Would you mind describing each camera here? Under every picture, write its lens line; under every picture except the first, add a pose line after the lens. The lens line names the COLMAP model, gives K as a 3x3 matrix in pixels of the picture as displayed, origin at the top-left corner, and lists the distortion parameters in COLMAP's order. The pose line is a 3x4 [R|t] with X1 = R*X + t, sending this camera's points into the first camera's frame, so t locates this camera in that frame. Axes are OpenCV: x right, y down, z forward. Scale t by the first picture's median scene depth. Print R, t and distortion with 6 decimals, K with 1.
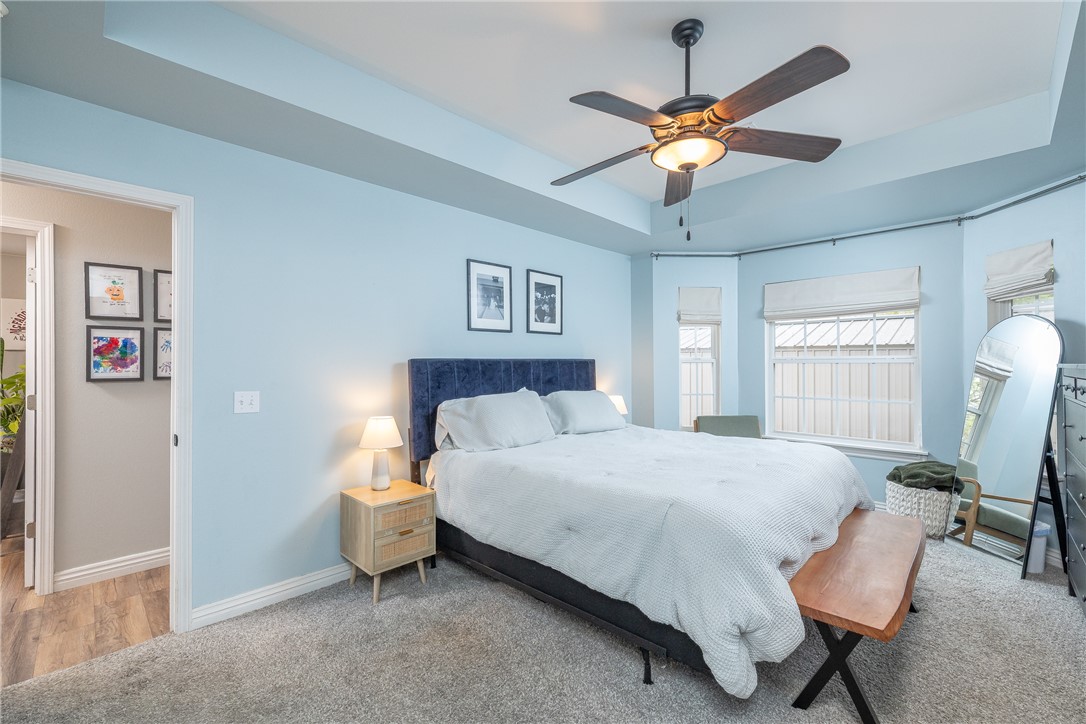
lens RADIAL K [[462.4, 0, 545.9], [0, 462.4, 361.4], [0, 0, 1]] dist [0.003731, 0.000455]
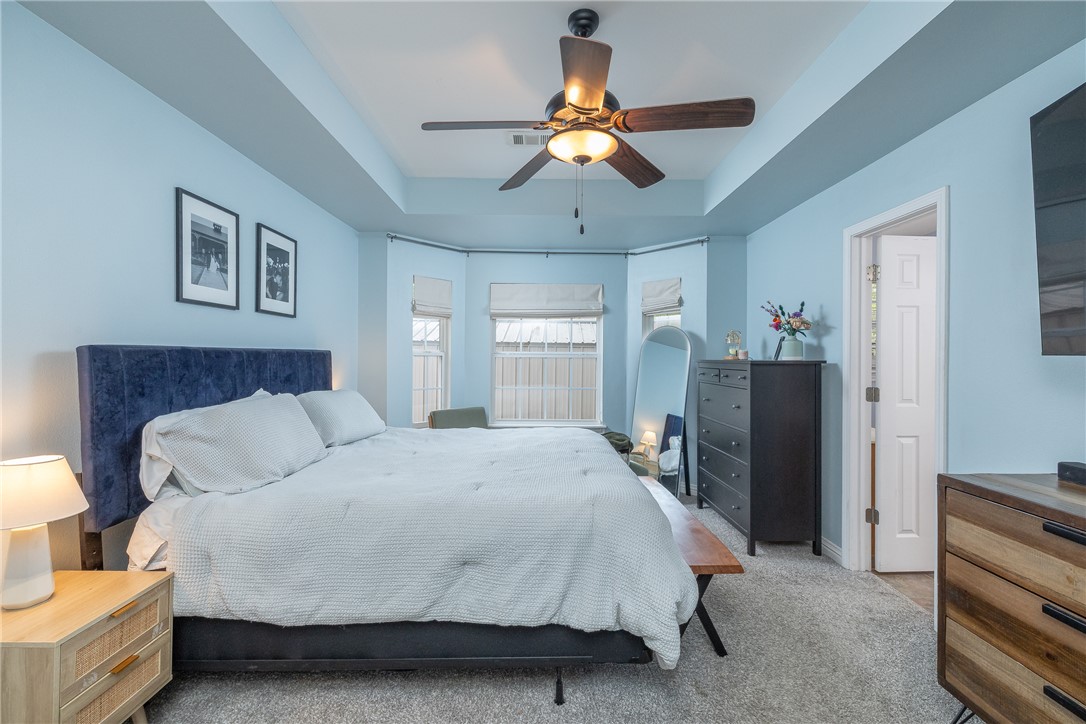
lens RADIAL K [[462.4, 0, 541.5], [0, 462.4, 355.5], [0, 0, 1]] dist [0.003731, 0.000455]
pose [[0.713411, 0.010500, 0.700667, -0.237647], [-0.012939, 0.999915, -0.001811, 0.000781], [-0.700626, -0.007774, 0.713486, 0.189904]]
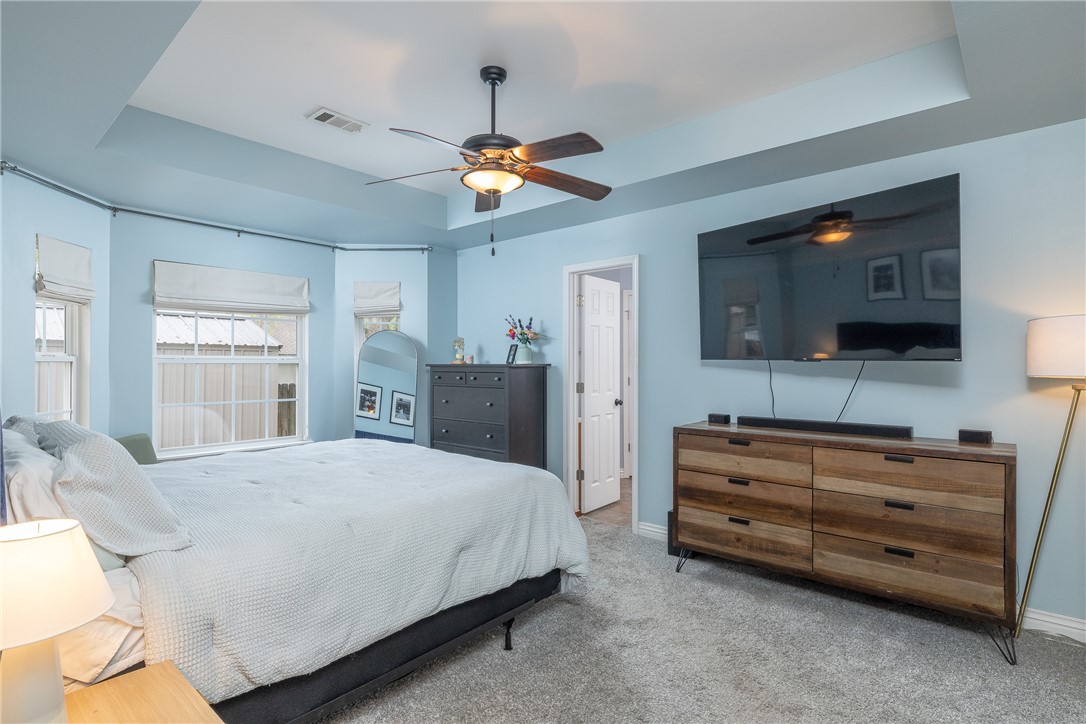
lens RADIAL K [[547.3, 0, 532.2], [0, 547.3, 364.0], [0, 0, 1]] dist [-0.002342, -0.000847]
pose [[-0.040684, 0.001928, 0.999170, -0.564430], [-0.004672, 0.999987, -0.002119, 0.004958], [-0.999161, -0.004755, -0.040674, 0.513307]]
